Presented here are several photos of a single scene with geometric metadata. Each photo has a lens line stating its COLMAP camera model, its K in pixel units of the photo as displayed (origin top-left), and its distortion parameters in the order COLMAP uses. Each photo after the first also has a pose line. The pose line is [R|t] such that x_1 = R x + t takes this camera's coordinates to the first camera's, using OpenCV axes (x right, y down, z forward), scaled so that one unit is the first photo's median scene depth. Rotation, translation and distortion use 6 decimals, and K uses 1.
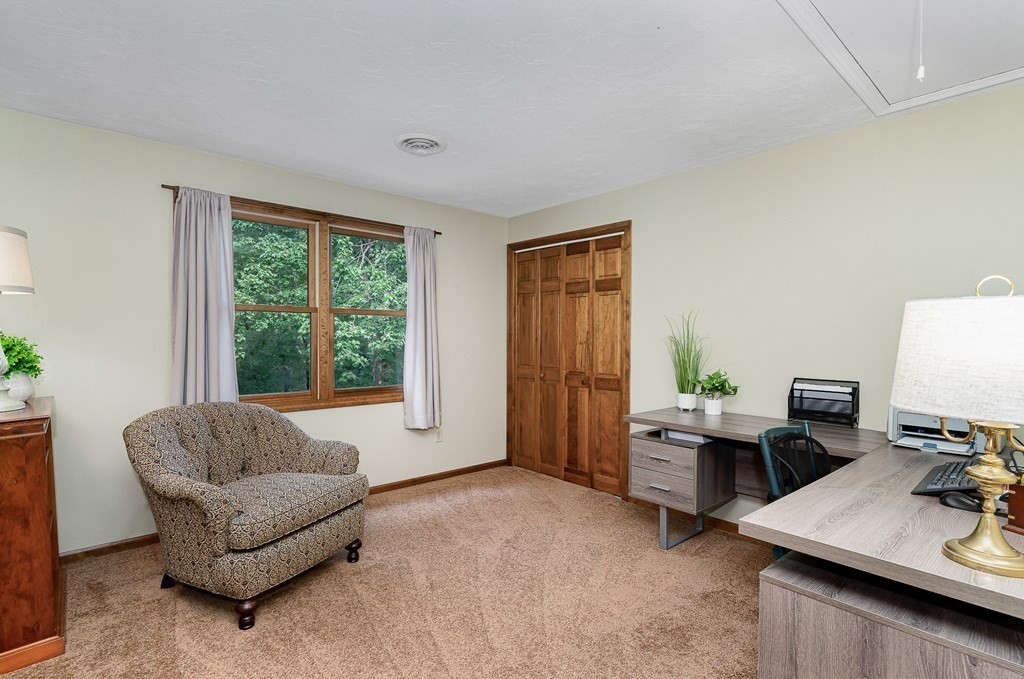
lens RADIAL K [[500.7, 0, 511.8], [0, 500.7, 340.7], [0, 0, 1]] dist [0.009314, -0.001560]
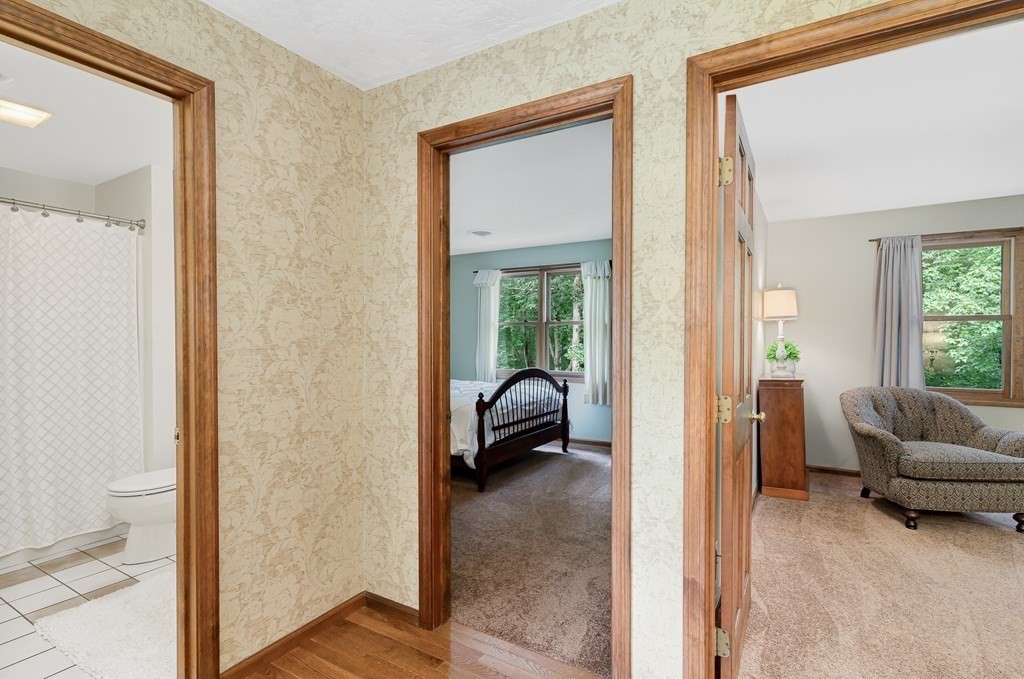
lens RADIAL K [[500.7, 0, 507.9], [0, 500.7, 340.5], [0, 0, 1]] dist [0.009314, -0.001560]
pose [[0.301430, 0.009355, -0.953442, 0.548262], [-0.017099, 0.999844, 0.004404, 0.005565], [0.953335, 0.014975, 0.301543, -0.631539]]
